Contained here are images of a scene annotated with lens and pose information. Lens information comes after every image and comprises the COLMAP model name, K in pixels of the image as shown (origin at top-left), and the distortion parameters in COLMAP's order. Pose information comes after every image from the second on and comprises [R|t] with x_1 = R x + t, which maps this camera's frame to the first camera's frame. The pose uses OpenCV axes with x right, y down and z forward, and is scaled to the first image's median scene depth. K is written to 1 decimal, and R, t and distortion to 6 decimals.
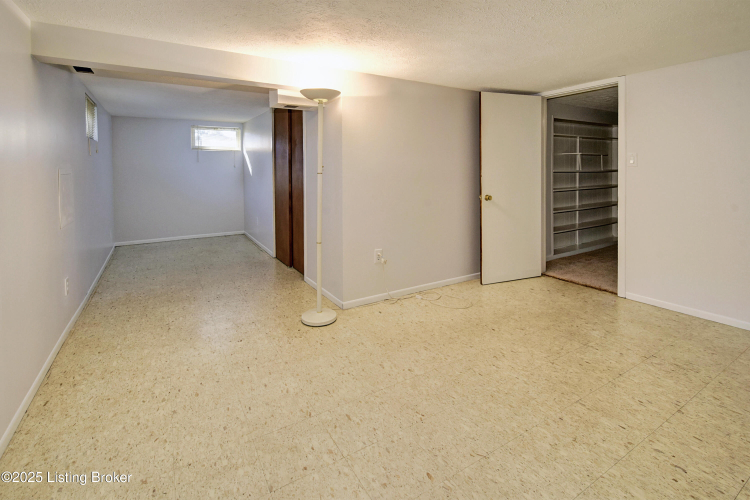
lens RADIAL K [[329.5, 0, 379.8], [0, 329.5, 244.7], [0, 0, 1]] dist [0.001762, -0.001280]
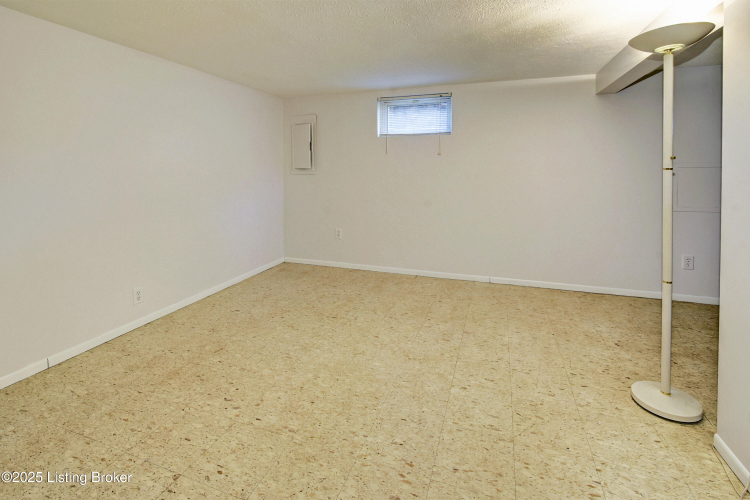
lens RADIAL K [[329.5, 0, 379.8], [0, 329.5, 244.7], [0, 0, 1]] dist [0.001762, -0.001280]
pose [[-0.754914, 0.155786, -0.637052, 0.930778], [-0.143139, 0.908820, 0.391865, -0.348496], [0.640013, 0.387011, -0.663782, 1.559904]]
